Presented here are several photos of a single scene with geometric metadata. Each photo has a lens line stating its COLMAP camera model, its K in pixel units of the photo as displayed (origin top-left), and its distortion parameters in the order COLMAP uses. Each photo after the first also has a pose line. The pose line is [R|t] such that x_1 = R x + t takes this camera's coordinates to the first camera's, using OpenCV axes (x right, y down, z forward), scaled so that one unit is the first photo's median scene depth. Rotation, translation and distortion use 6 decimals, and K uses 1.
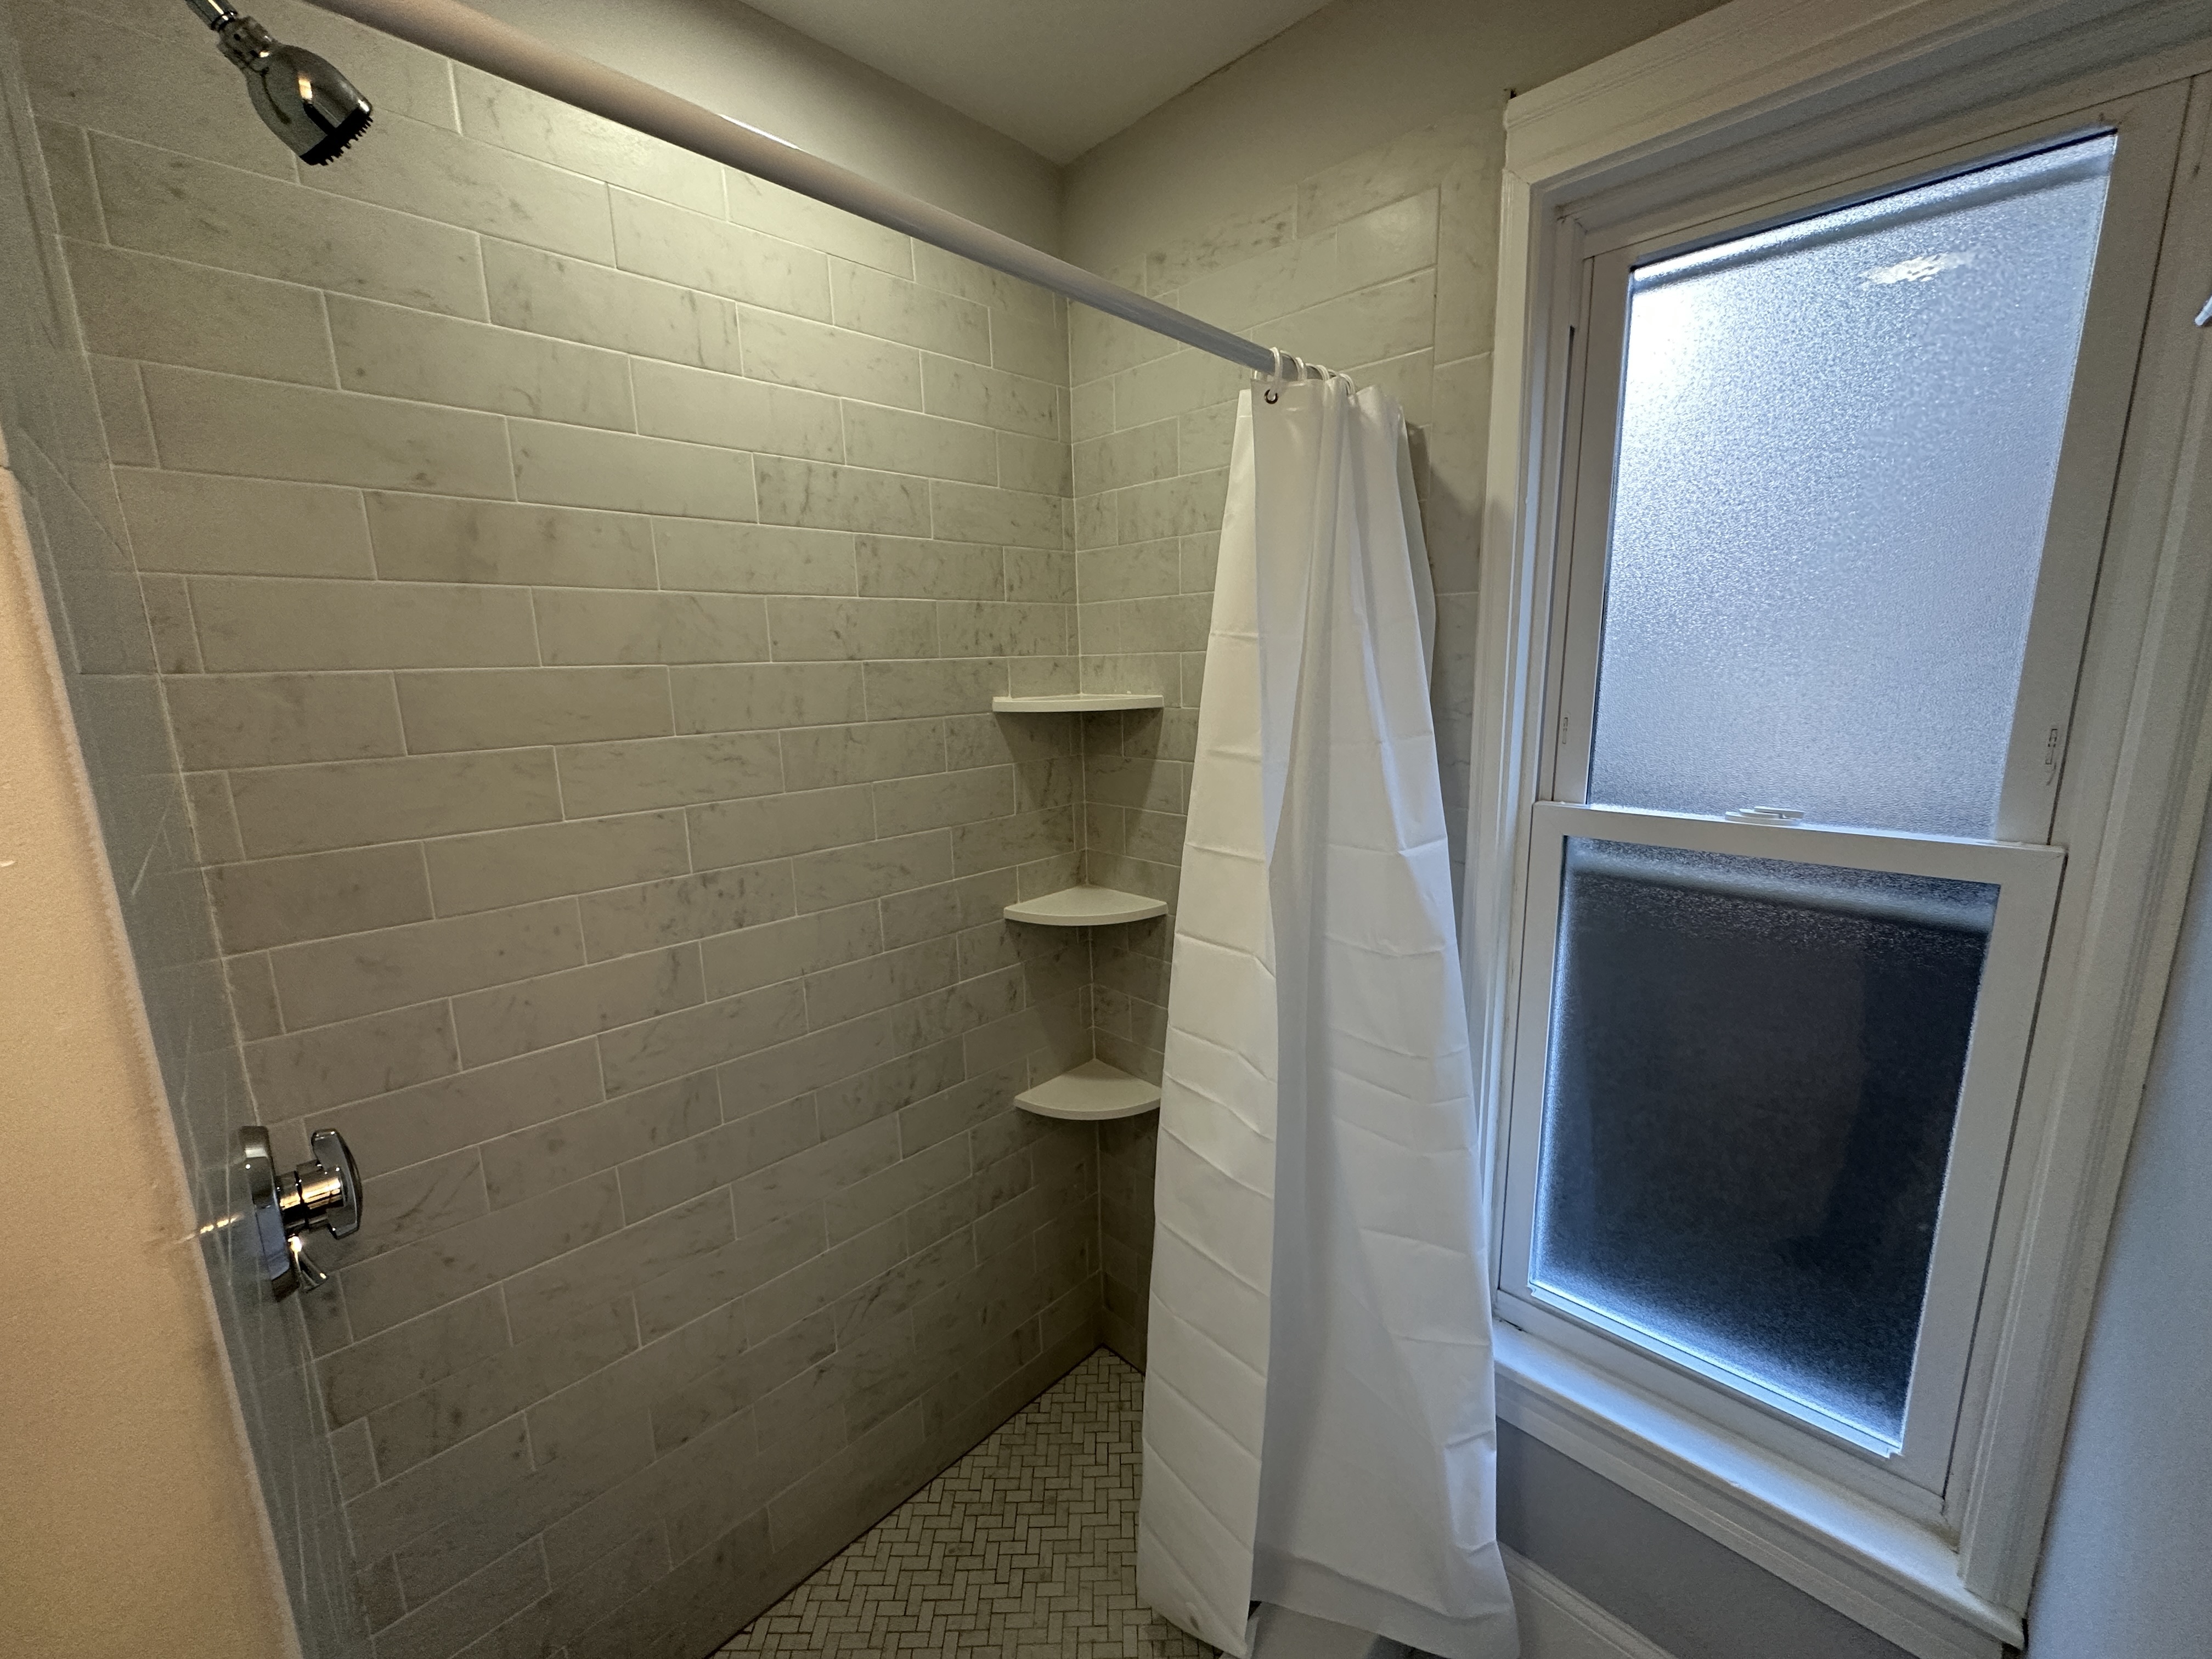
lens RADIAL K [[878.7, 0, 1108.7], [0, 878.7, 828.2], [0, 0, 1]] dist [-0.002025, 0.000034]
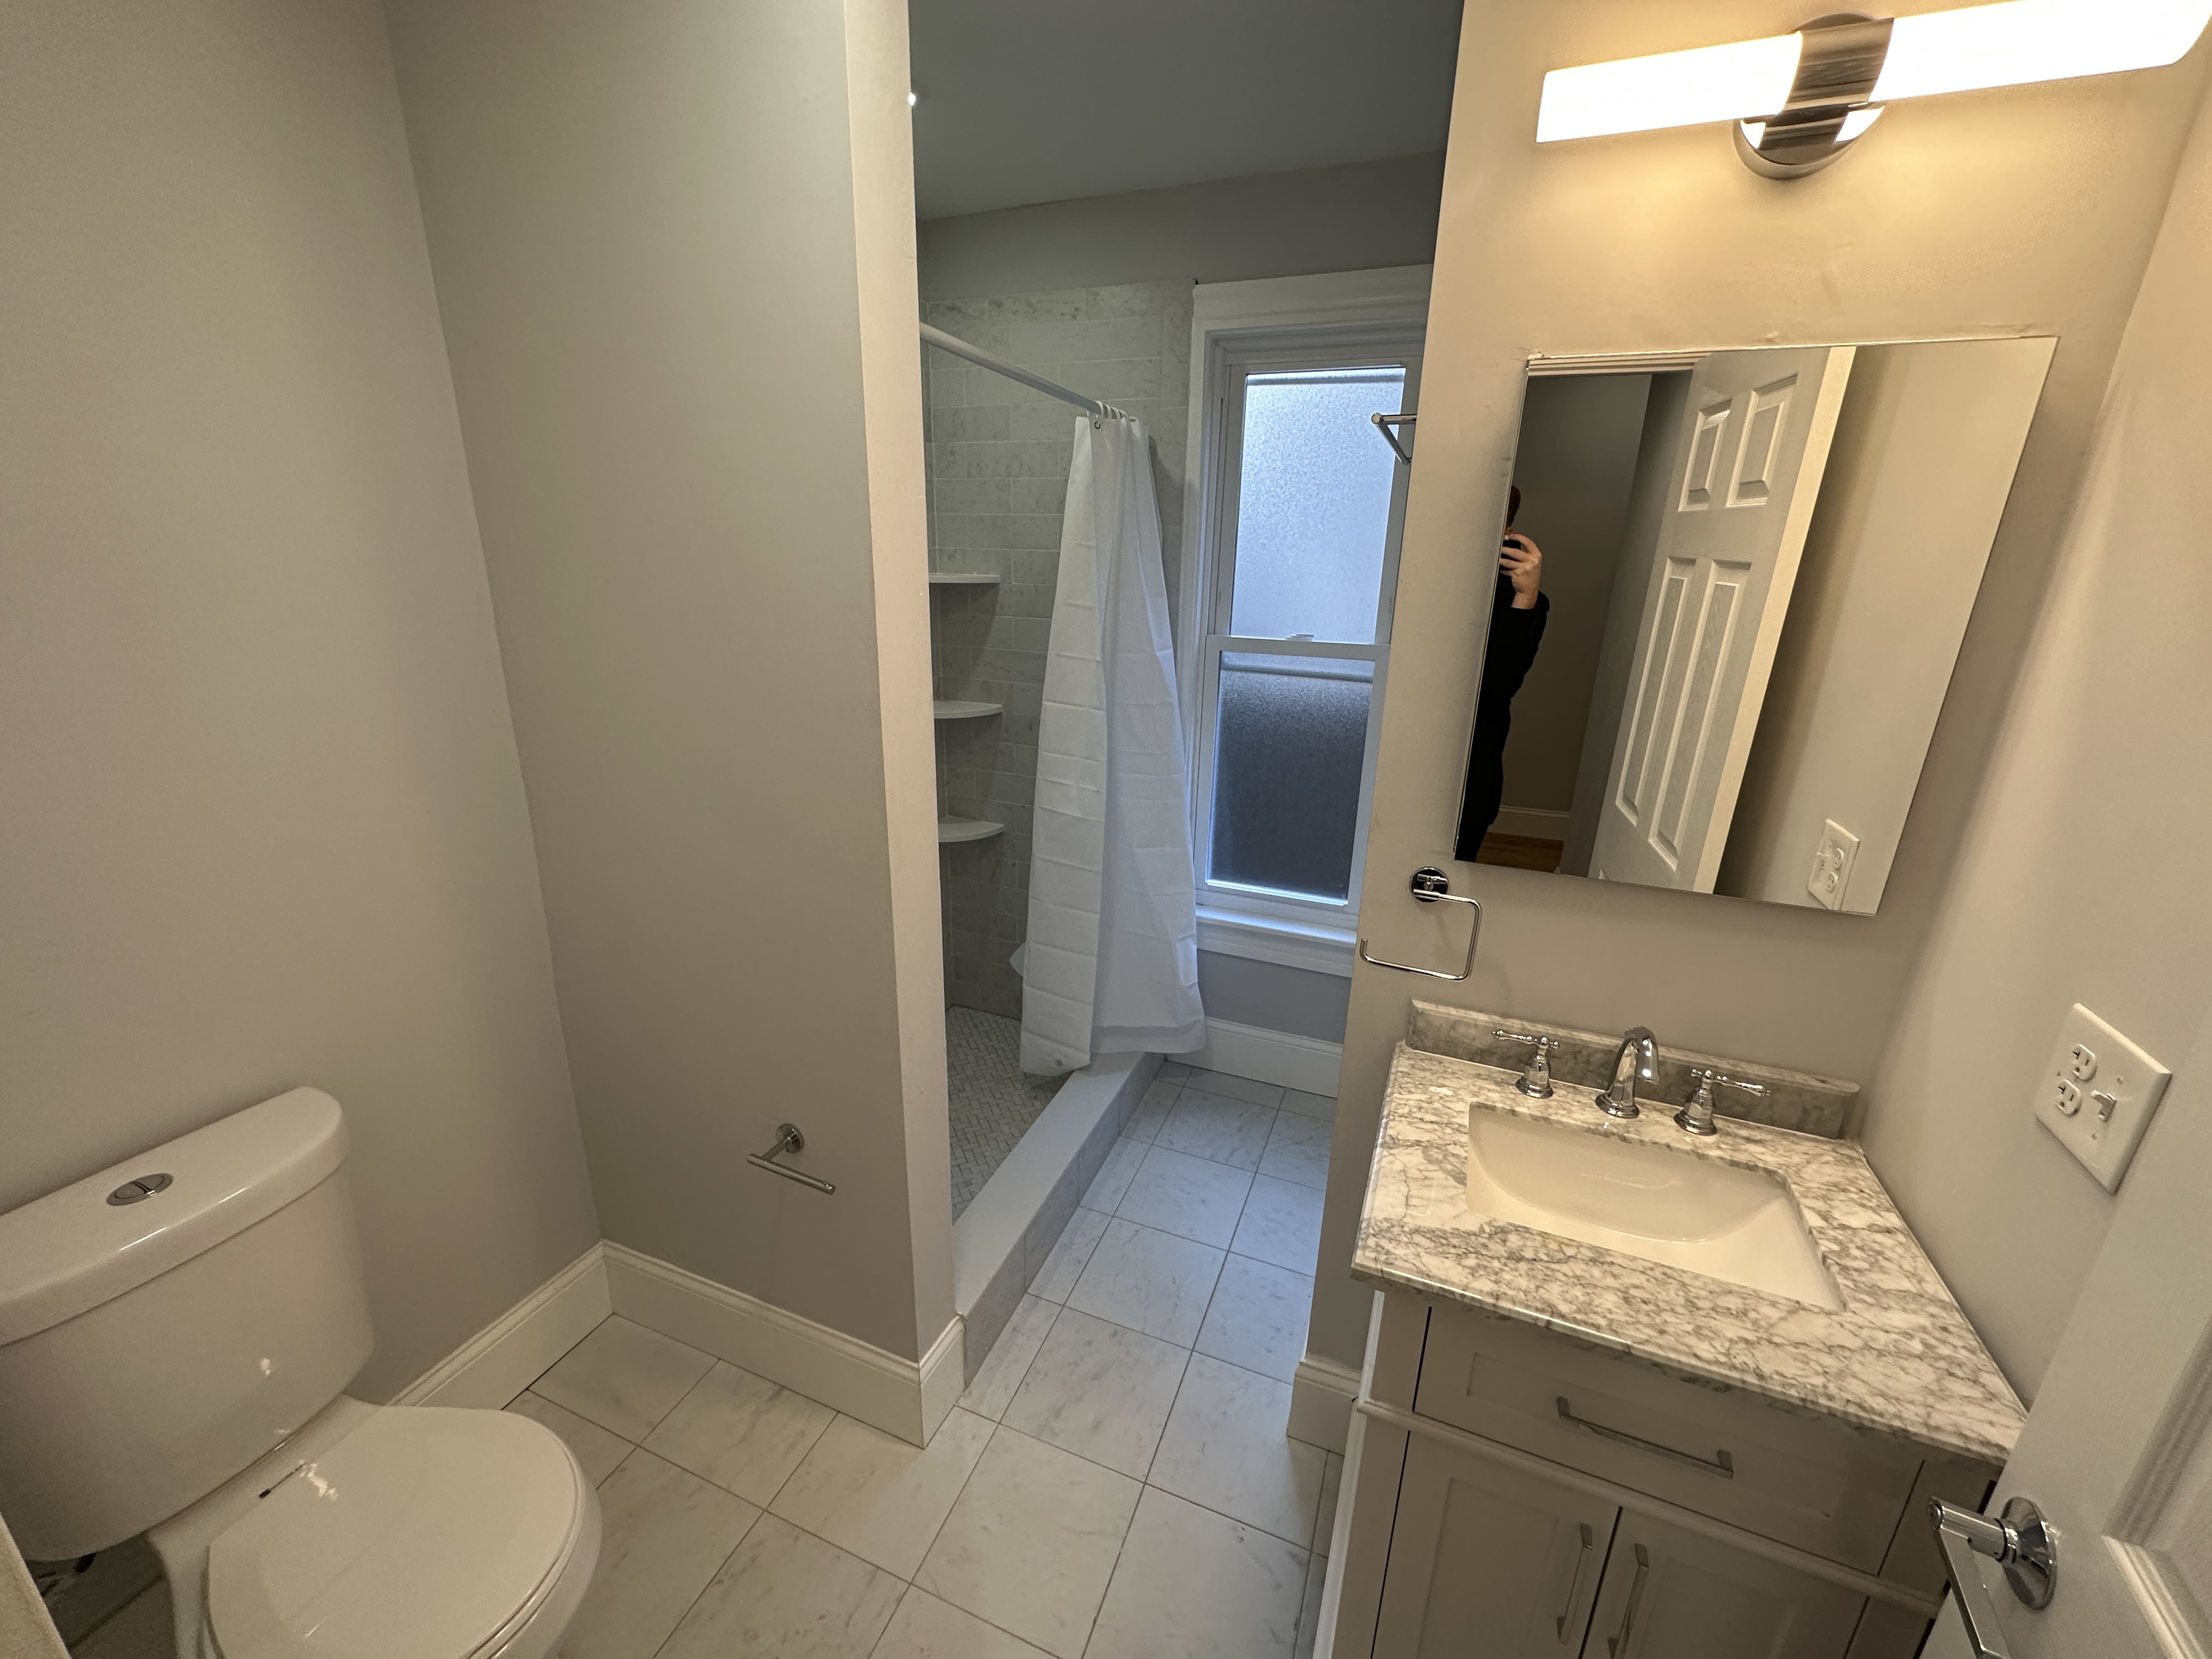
lens RADIAL K [[878.7, 0, 1108.7], [0, 878.7, 828.2], [0, 0, 1]] dist [-0.002025, 0.000034]
pose [[0.921204, -0.072928, 0.382183, -0.560453], [0.029542, 0.992551, 0.118193, 0.177093], [-0.387956, -0.097590, 0.916497, -0.859531]]
